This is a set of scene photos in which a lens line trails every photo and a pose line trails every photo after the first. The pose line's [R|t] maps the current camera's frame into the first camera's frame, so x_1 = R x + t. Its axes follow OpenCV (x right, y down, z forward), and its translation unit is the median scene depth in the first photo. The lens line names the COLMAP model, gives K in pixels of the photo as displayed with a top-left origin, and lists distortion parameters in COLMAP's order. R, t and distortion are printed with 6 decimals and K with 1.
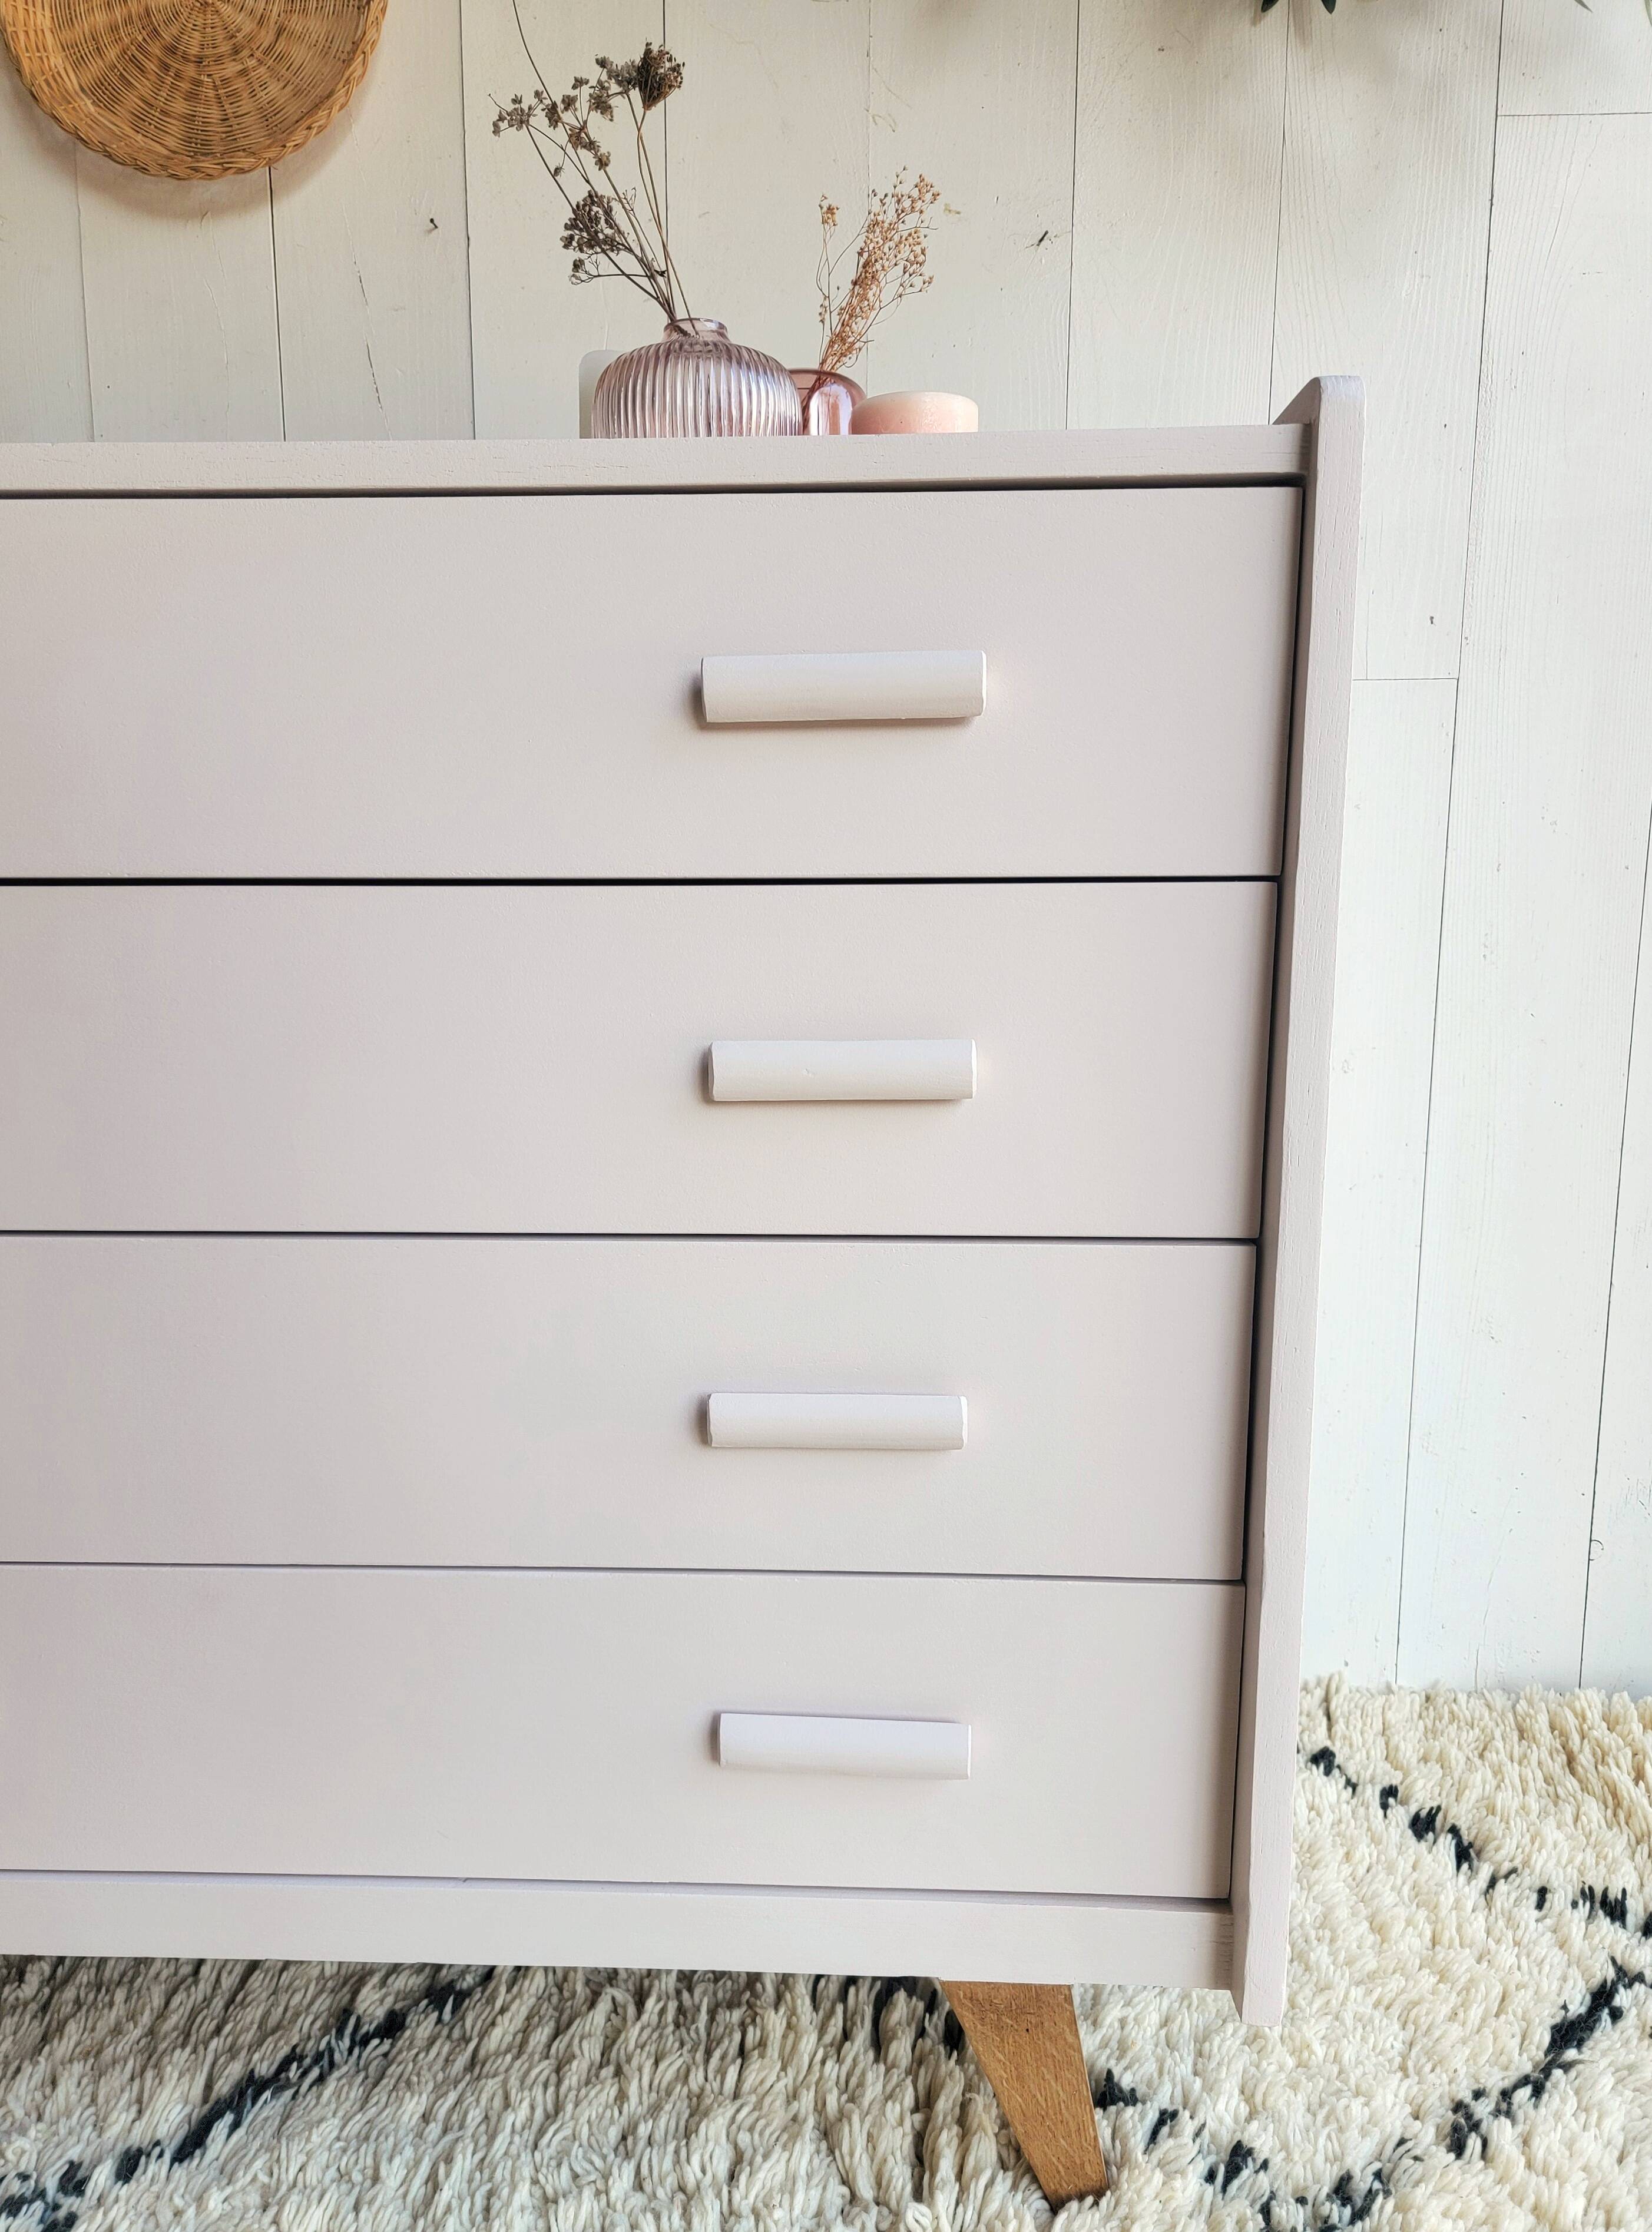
lens RADIAL K [[1667.8, 0, 804.2], [0, 1667.8, 1180.4], [0, 0, 1]] dist [0.028642, -0.044597]
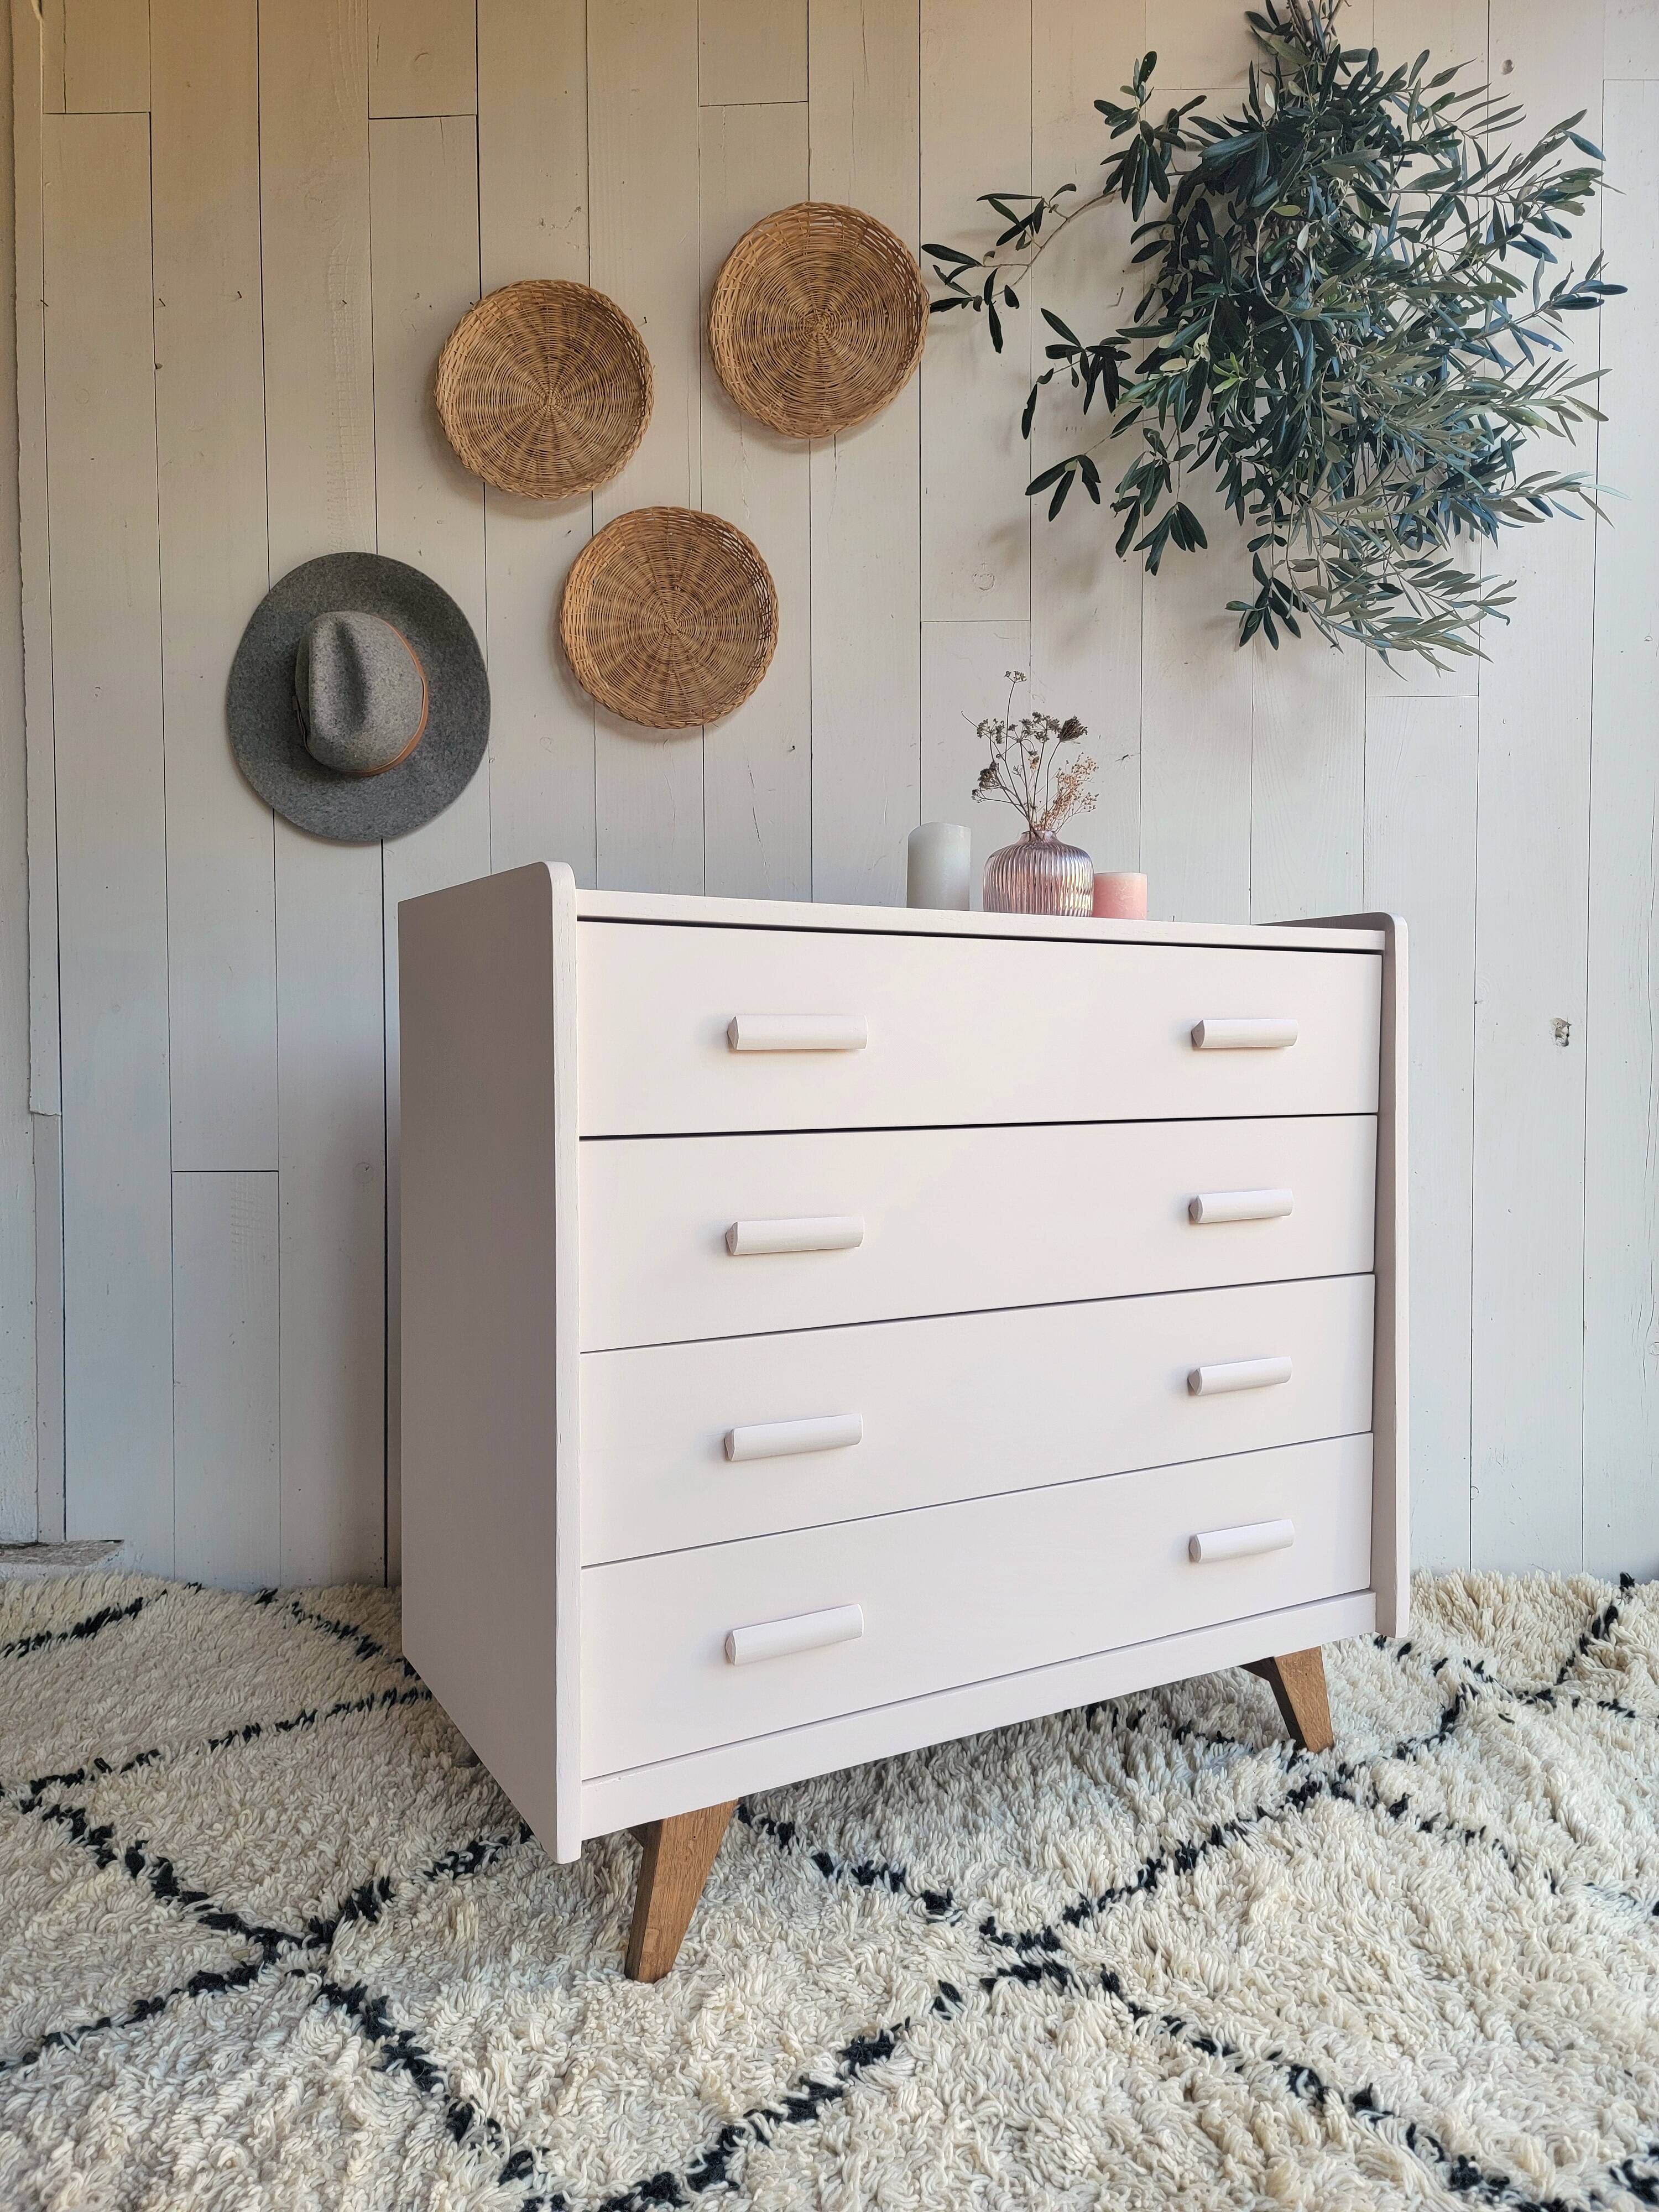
lens RADIAL K [[1556.2, 0, 843.5], [0, 1556.2, 1124.2], [0, 0, 1]] dist [0.036390, -0.026580]
pose [[0.999532, -0.008182, 0.029479, -0.288350], [0.011903, 0.991658, -0.128347, 0.073506], [-0.028183, 0.128638, 0.991291, -0.835118]]
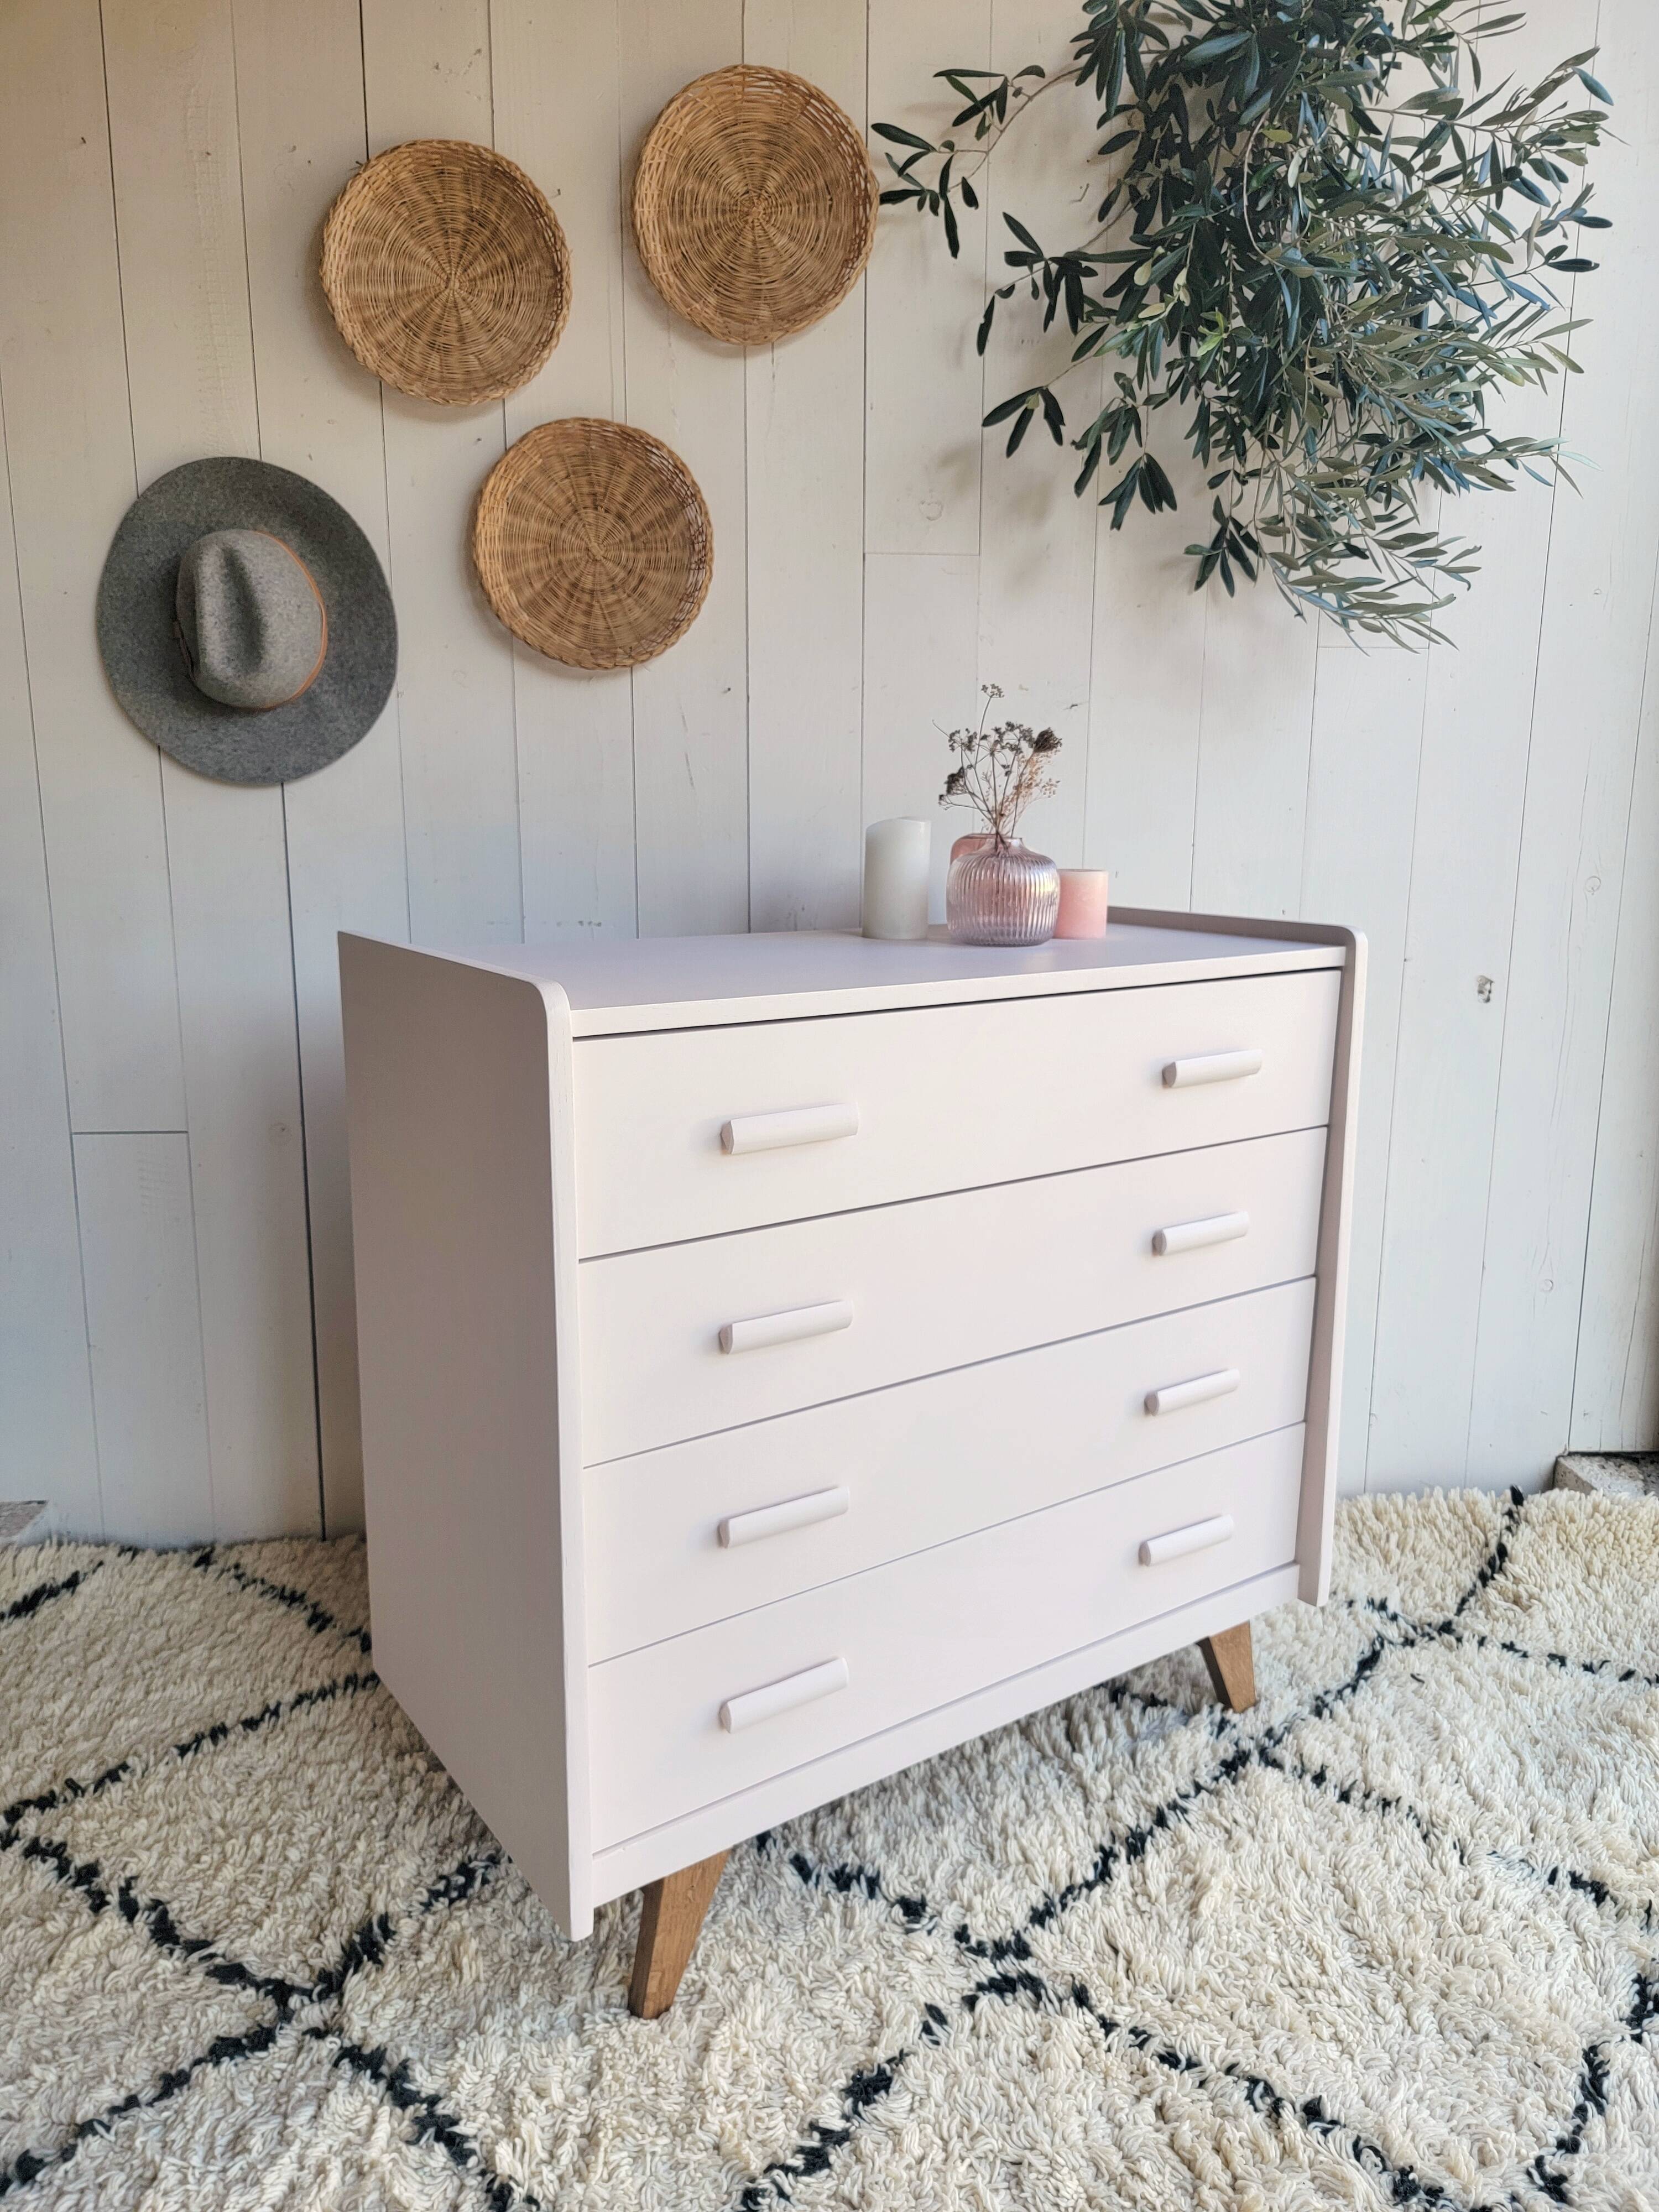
lens RADIAL K [[1556.2, 0, 847.0], [0, 1556.2, 1113.4], [0, 0, 1]] dist [0.036390, -0.026580]
pose [[0.991951, -0.022962, 0.124526, -0.406596], [0.018810, 0.999231, 0.034415, -0.244092], [-0.125220, -0.031796, 0.991619, -0.817752]]
